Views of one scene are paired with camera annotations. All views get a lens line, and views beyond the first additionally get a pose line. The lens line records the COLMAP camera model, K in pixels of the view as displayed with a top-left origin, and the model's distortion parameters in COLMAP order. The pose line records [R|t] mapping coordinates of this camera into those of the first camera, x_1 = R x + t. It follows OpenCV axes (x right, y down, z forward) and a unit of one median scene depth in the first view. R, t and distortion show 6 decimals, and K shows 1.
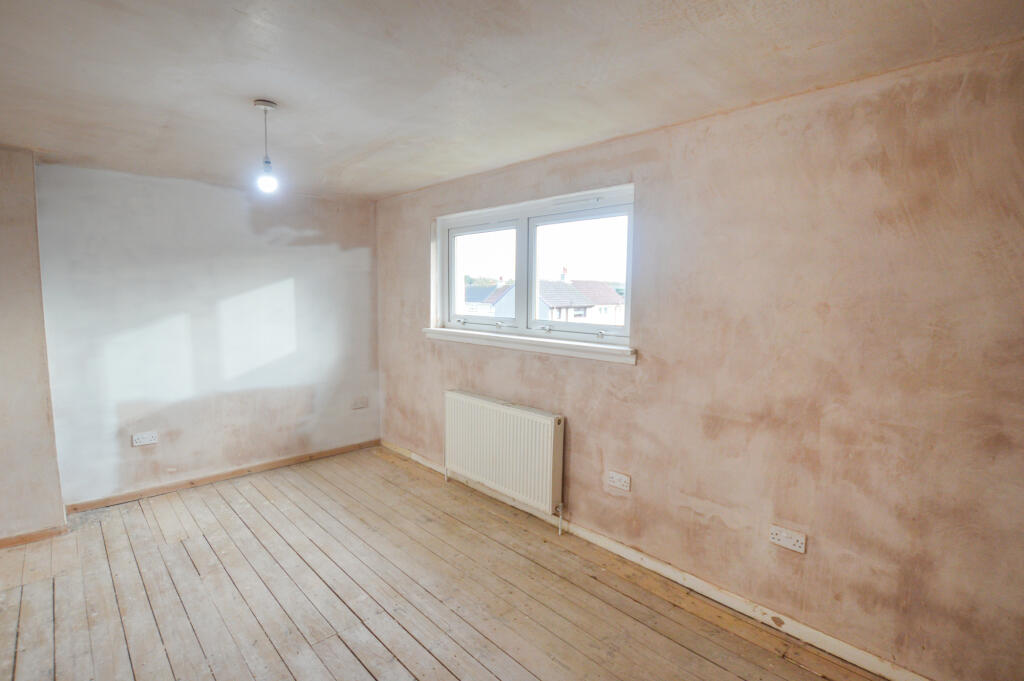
lens RADIAL K [[487.7, 0, 508.3], [0, 487.7, 346.8], [0, 0, 1]] dist [-0.037298, 0.005926]
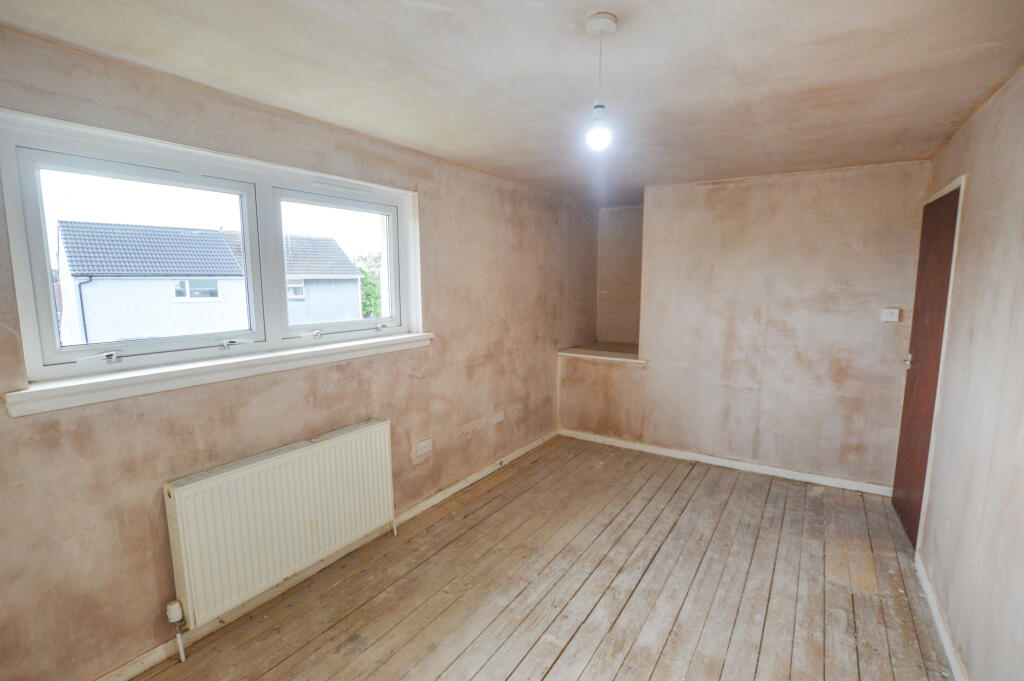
lens RADIAL K [[487.7, 0, 508.3], [0, 487.7, 346.8], [0, 0, 1]] dist [-0.037298, 0.005926]
pose [[-0.241072, -0.141082, 0.960198, -0.978797], [0.109951, 0.979037, 0.171455, -0.150077], [-0.964259, 0.146908, -0.220506, 1.099764]]
